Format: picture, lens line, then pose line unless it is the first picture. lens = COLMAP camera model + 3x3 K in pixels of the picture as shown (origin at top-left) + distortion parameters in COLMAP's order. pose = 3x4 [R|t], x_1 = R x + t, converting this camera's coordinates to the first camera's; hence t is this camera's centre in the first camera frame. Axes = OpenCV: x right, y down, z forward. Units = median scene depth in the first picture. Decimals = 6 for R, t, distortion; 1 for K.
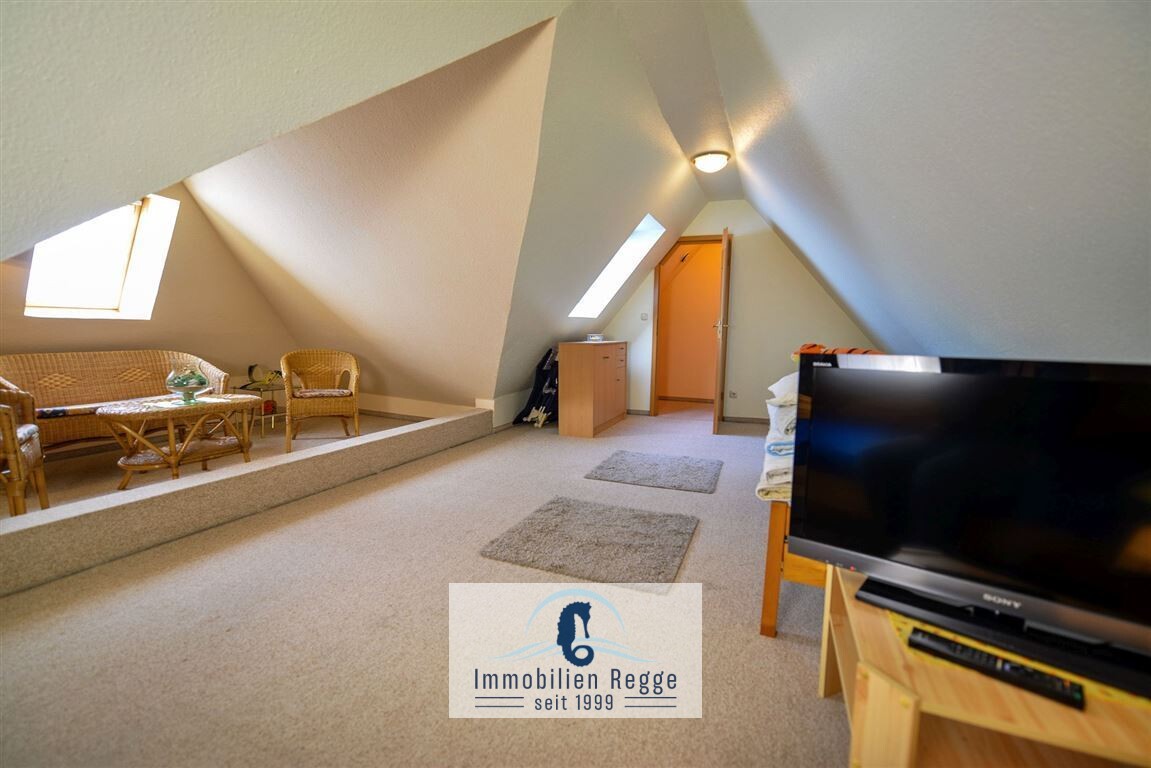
lens RADIAL K [[478.5, 0, 575.5], [0, 478.5, 384.0], [0, 0, 1]] dist [-0.000598, -0.000108]
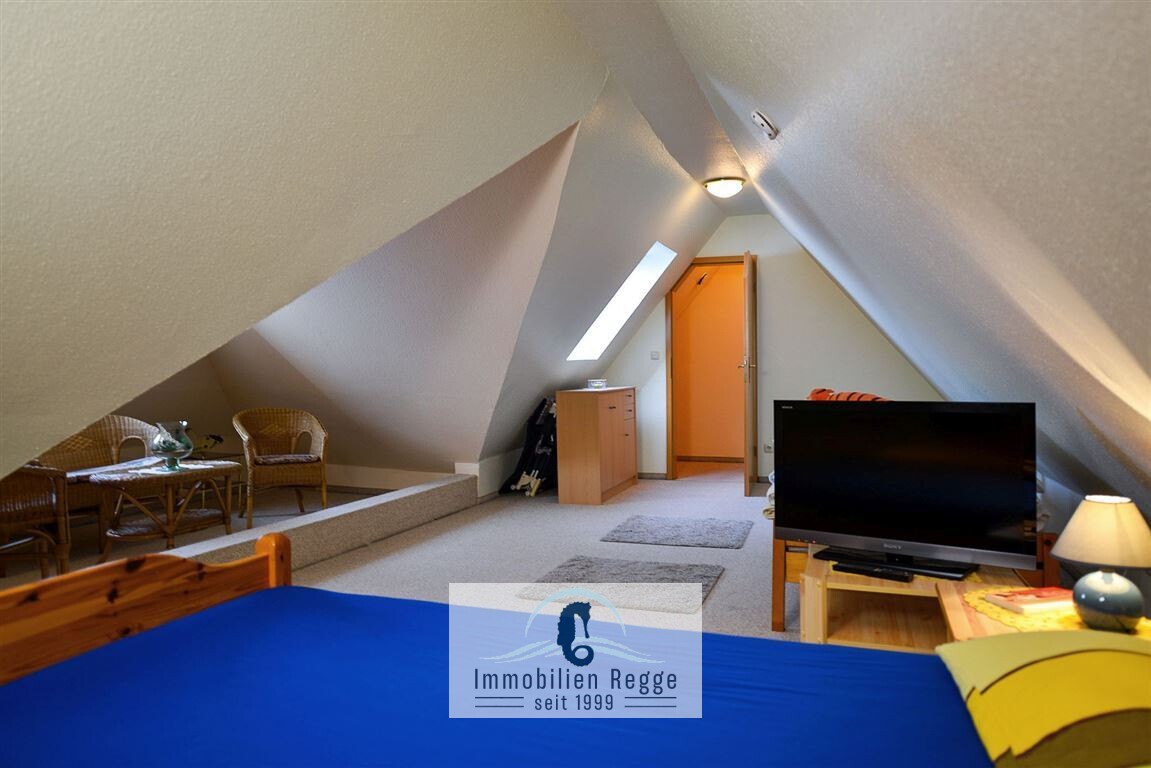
lens RADIAL K [[833.7, 0, 575.5], [0, 833.7, 384.0], [0, 0, 1]] dist [-0.006506, -0.001321]
pose [[0.997852, -0.026888, 0.059736, -0.089487], [0.031896, 0.995910, -0.084535, 0.025288], [-0.057219, 0.086258, 0.994628, -0.458913]]
